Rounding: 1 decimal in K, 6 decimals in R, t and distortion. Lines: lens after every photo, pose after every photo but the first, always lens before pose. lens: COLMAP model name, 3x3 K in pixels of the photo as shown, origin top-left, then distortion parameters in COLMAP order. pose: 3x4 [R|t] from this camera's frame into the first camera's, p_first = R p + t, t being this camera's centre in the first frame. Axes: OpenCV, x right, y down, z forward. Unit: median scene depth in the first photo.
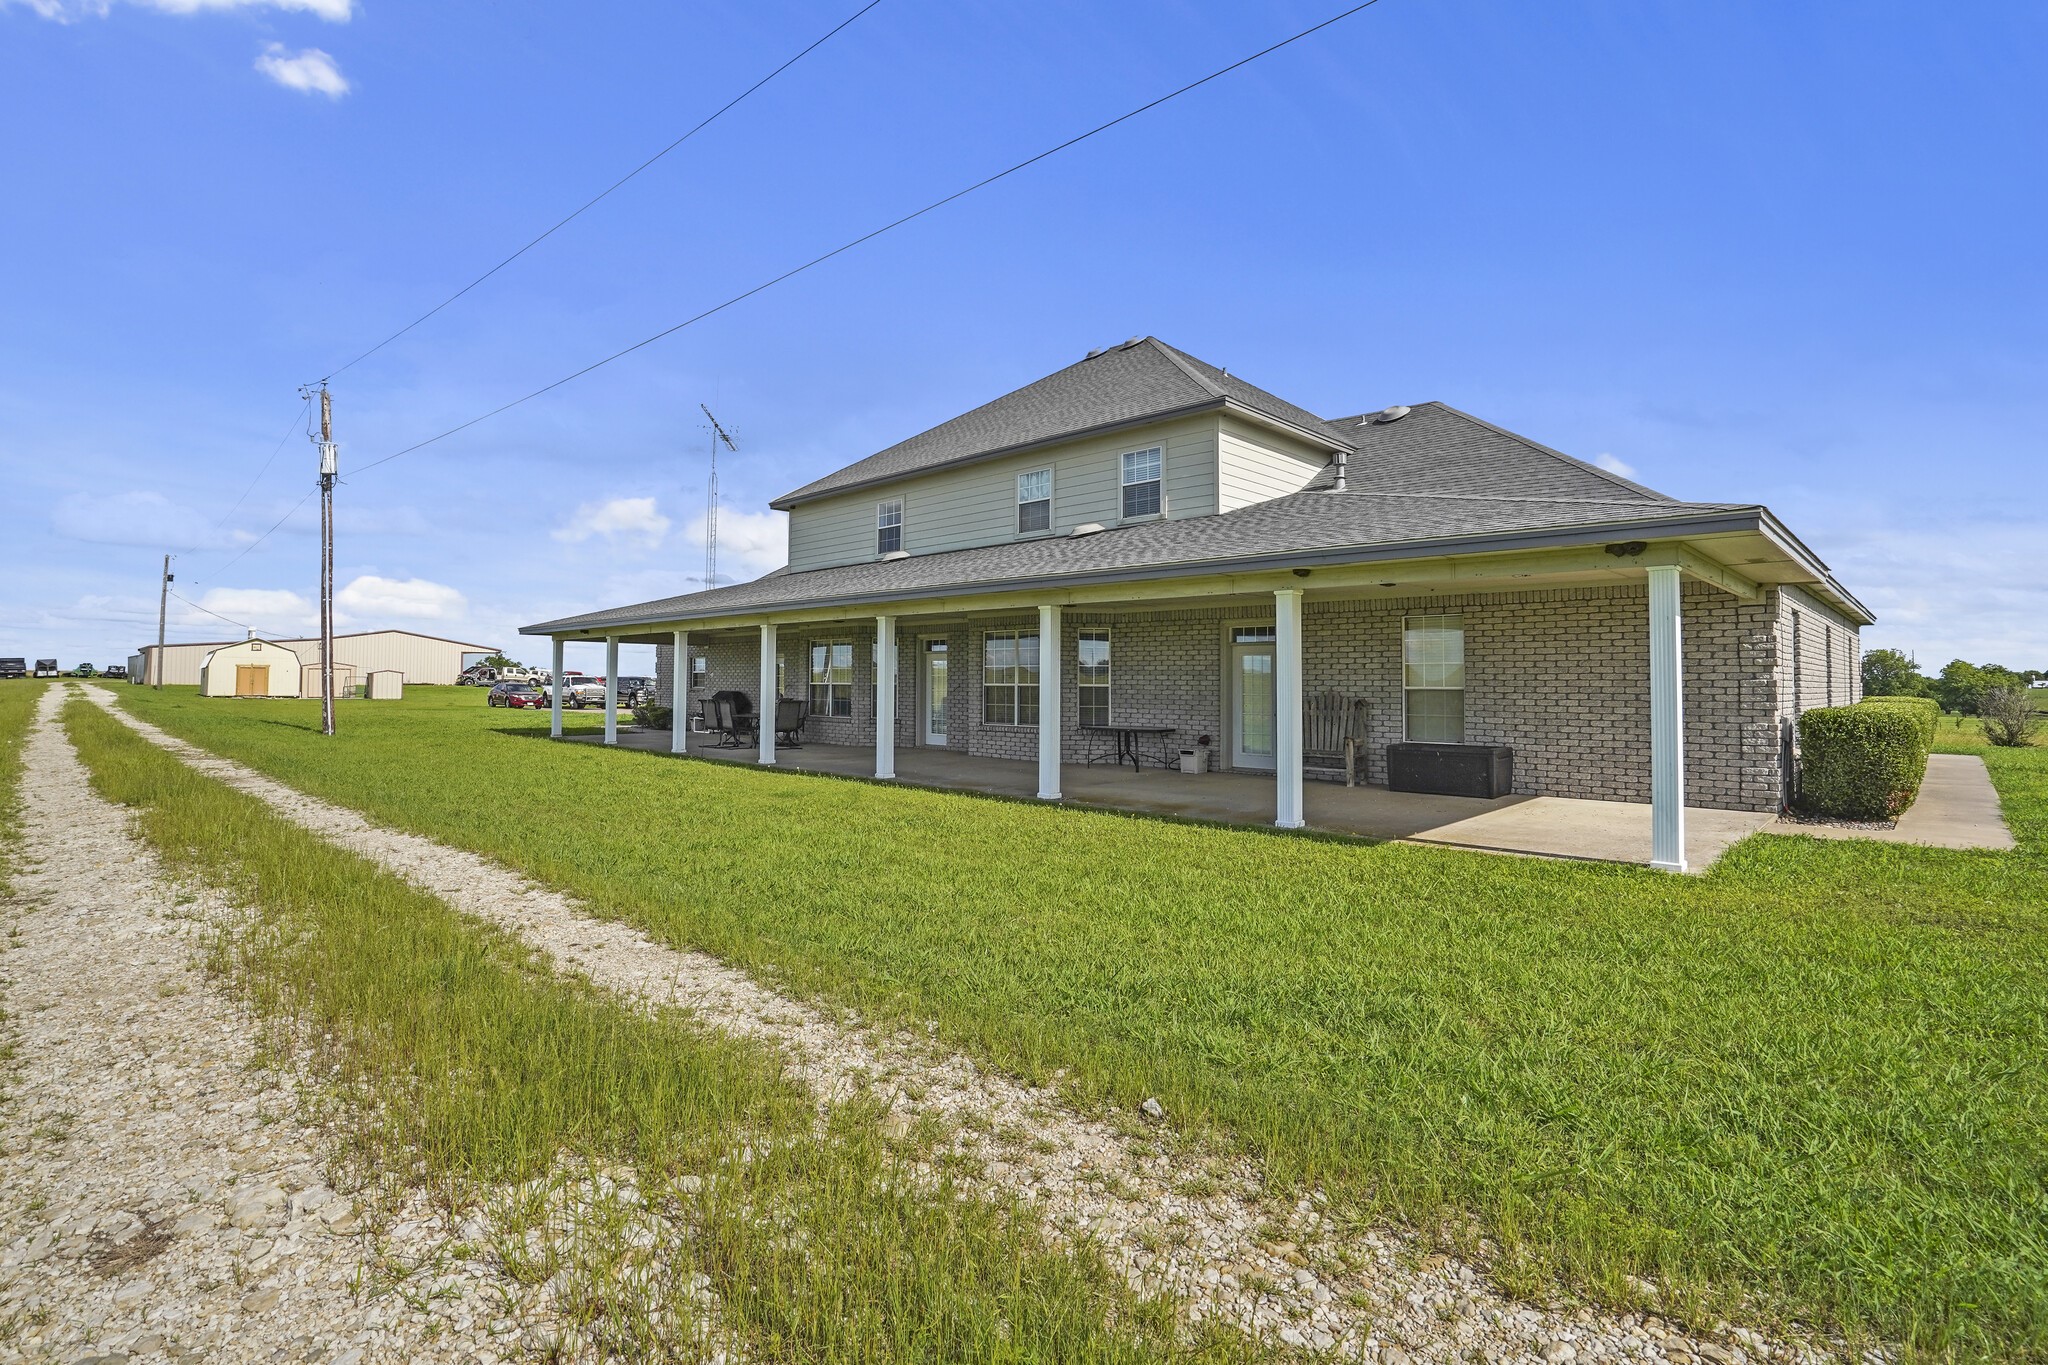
lens RADIAL K [[953.5, 0, 1025.6], [0, 953.5, 671.6], [0, 0, 1]] dist [-0.004948, 0.000497]
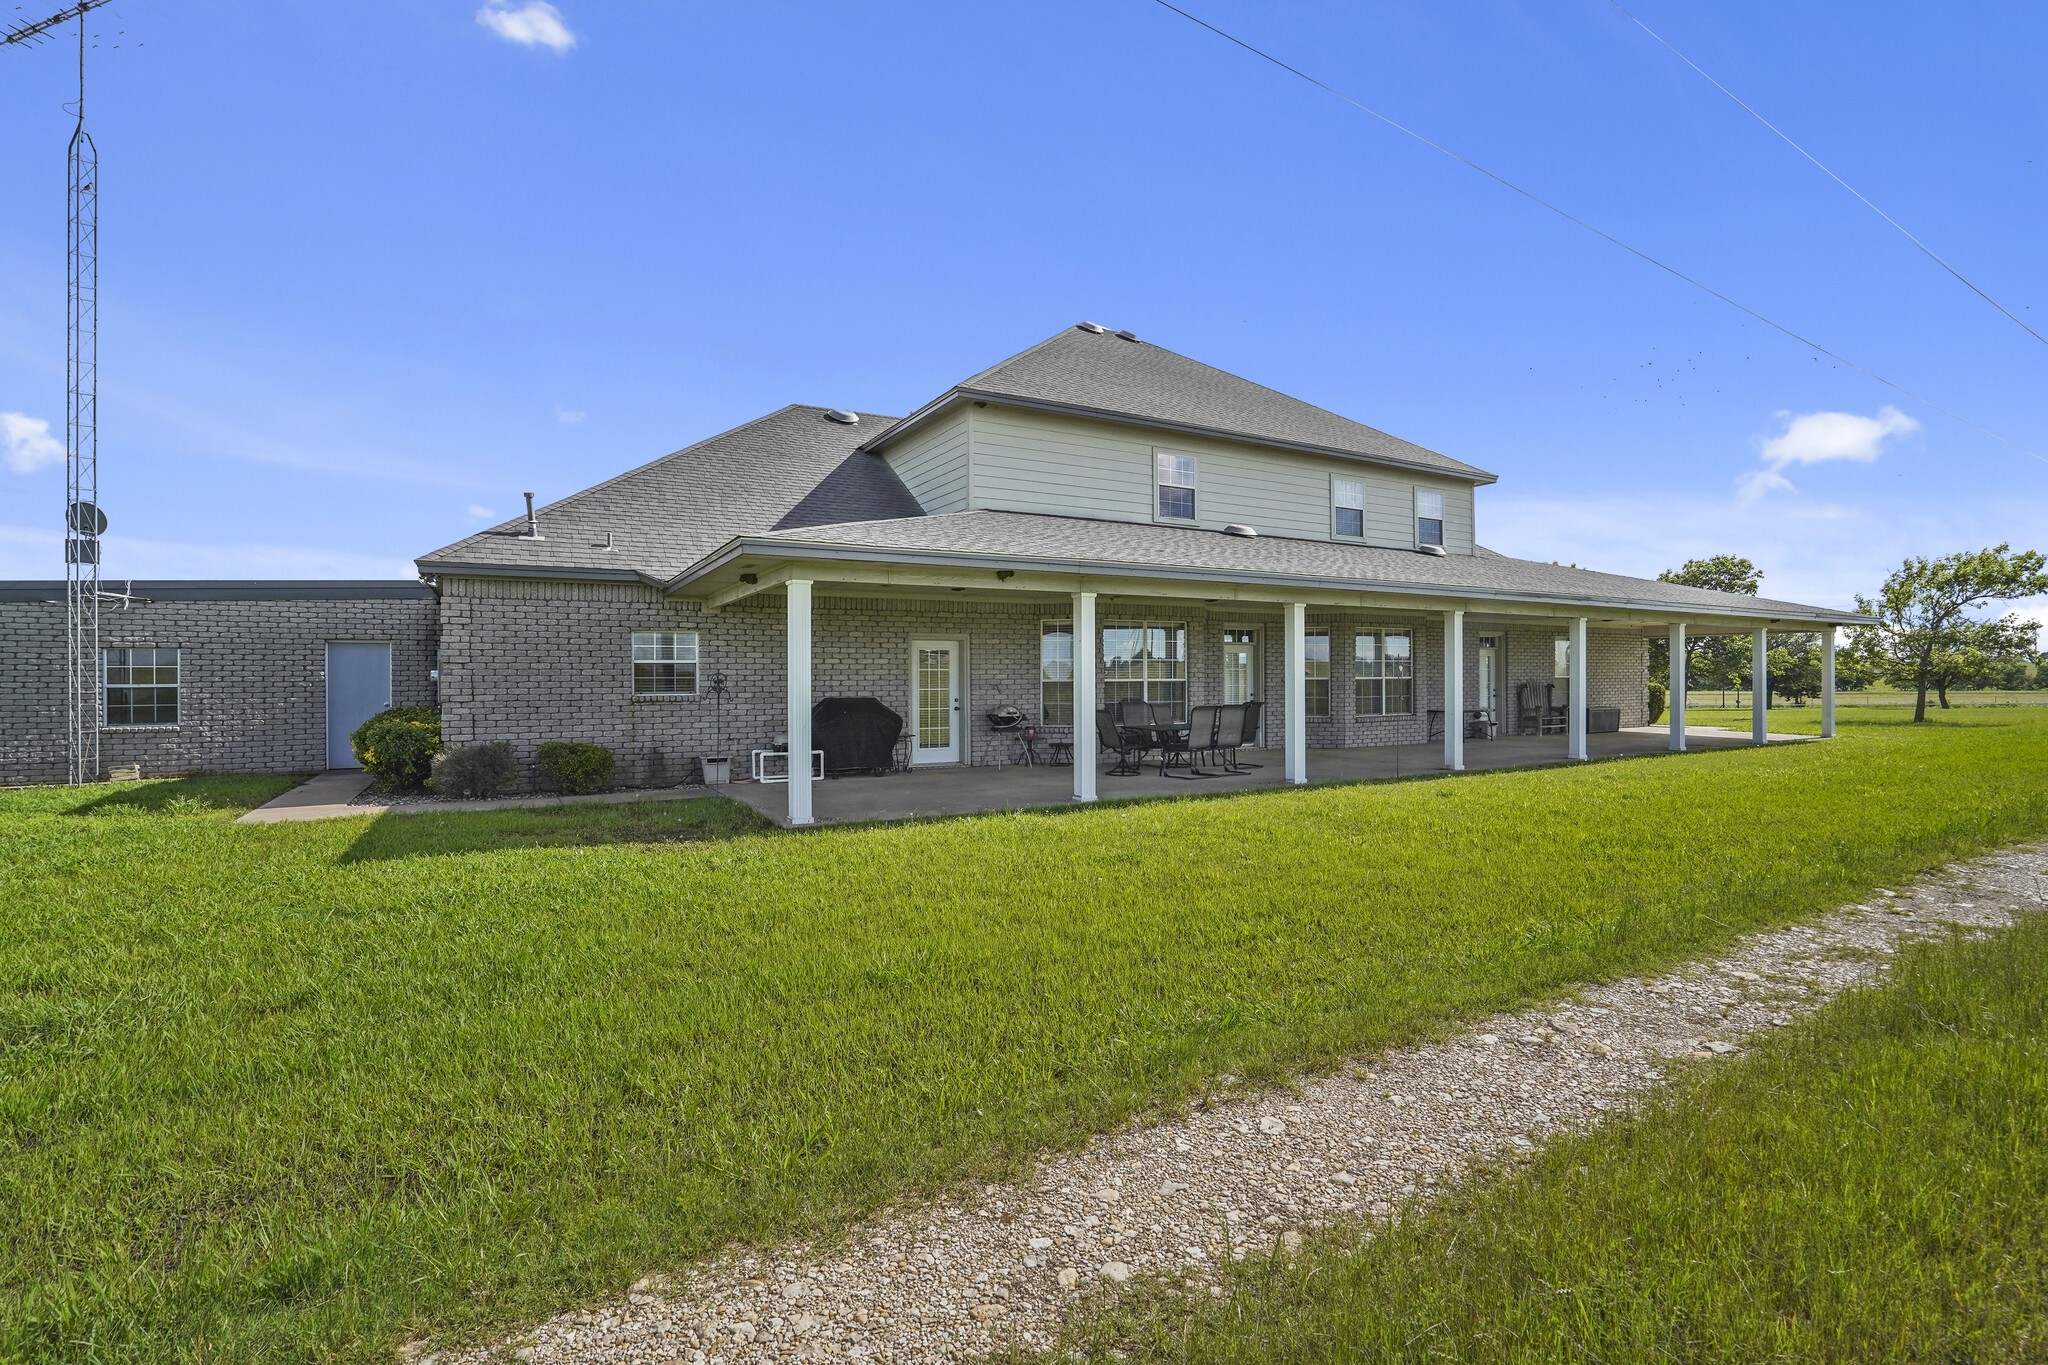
lens RADIAL K [[953.5, 0, 1025.3], [0, 953.5, 681.1], [0, 0, 1]] dist [-0.004948, 0.000497]
pose [[0.278313, -0.009065, 0.960448, -0.997385], [-0.004508, 0.999932, 0.010744, 0.006373], [-0.960480, -0.007320, 0.278253, 0.922201]]
